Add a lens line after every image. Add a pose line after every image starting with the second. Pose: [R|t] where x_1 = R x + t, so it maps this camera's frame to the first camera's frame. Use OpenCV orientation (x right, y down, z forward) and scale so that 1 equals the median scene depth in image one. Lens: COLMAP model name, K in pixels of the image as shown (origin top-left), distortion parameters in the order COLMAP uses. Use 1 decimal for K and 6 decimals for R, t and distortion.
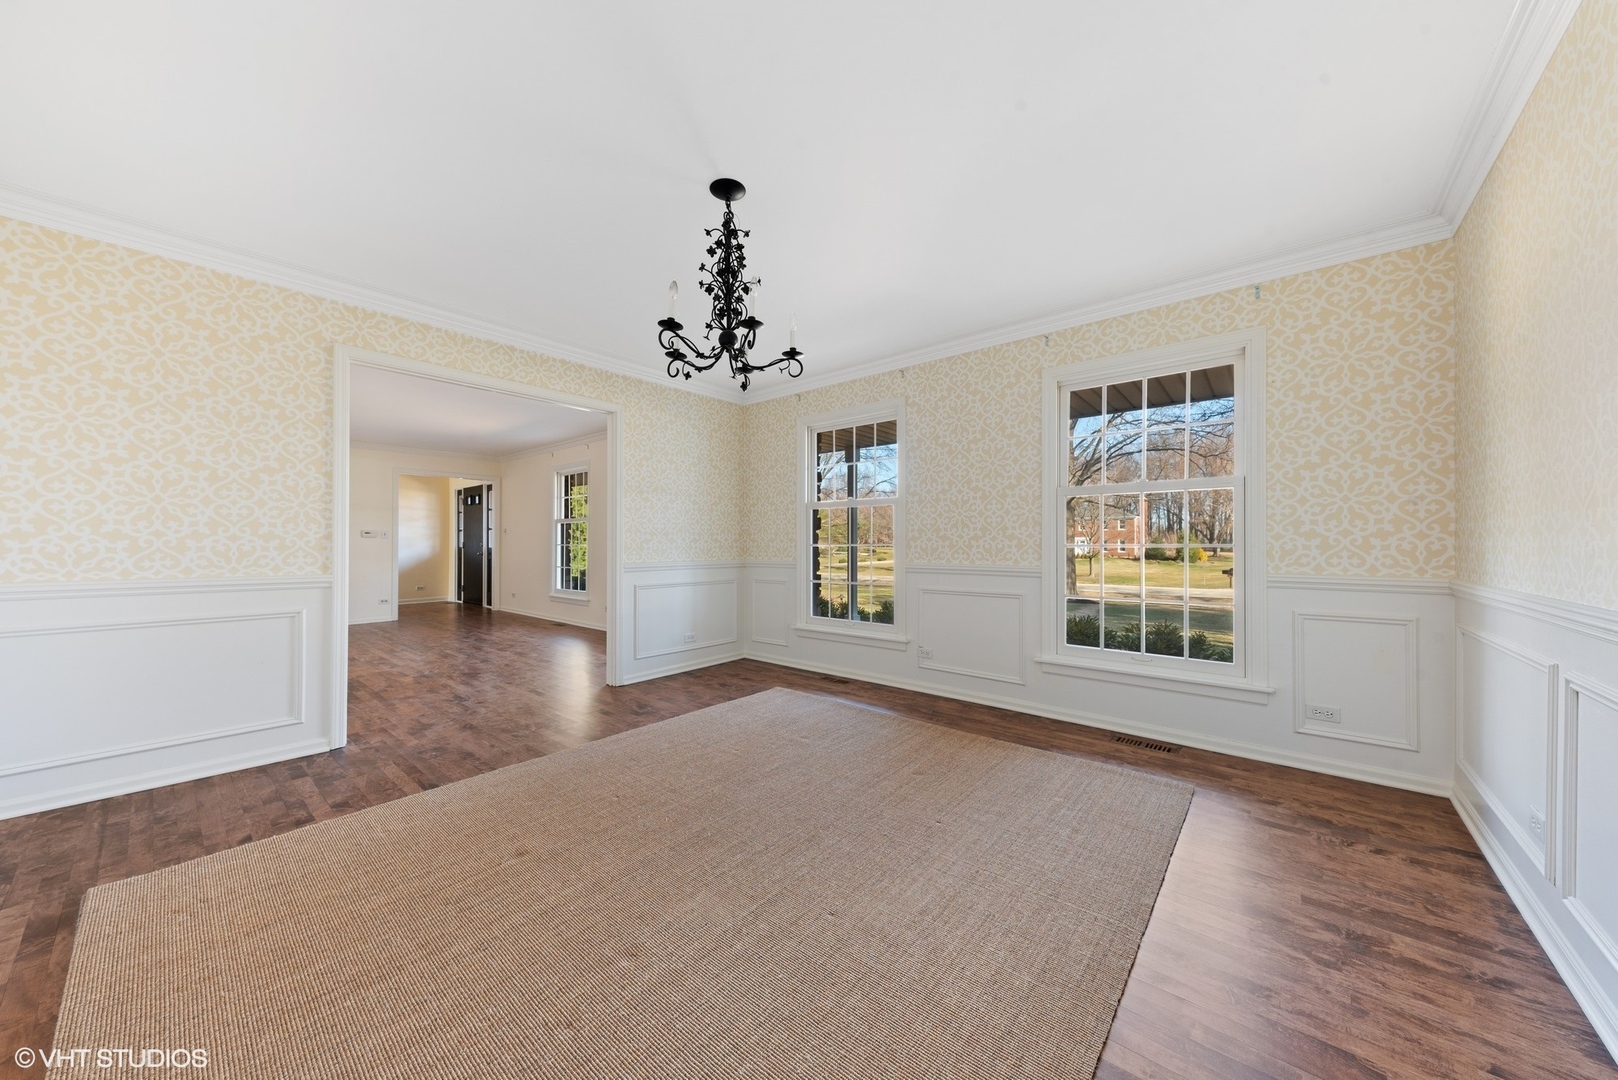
lens RADIAL K [[559.0, 0, 799.7], [0, 559.0, 546.1], [0, 0, 1]] dist [0.008987, -0.000156]
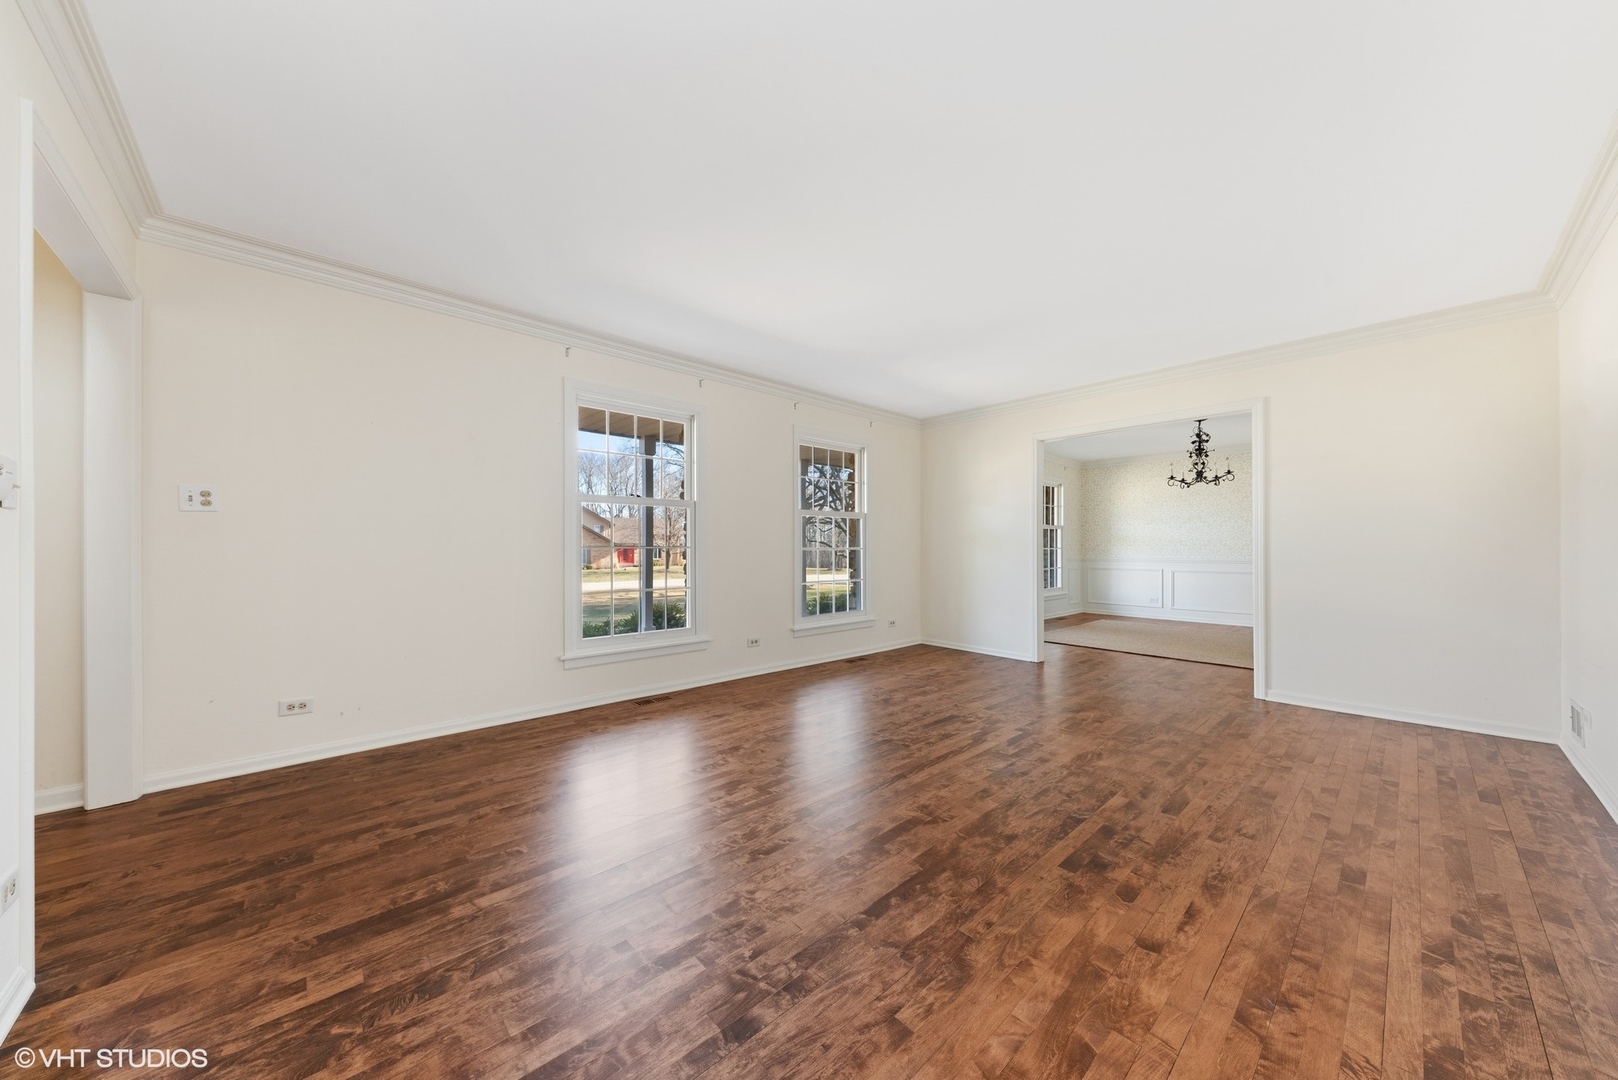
lens RADIAL K [[559.0, 0, 799.7], [0, 559.0, 546.1], [0, 0, 1]] dist [0.008987, -0.000156]
pose [[0.086172, 0.006596, 0.996258, -0.785181], [-0.010474, 0.999929, -0.005714, -0.002550], [-0.996225, -0.009943, 0.086235, 0.678730]]
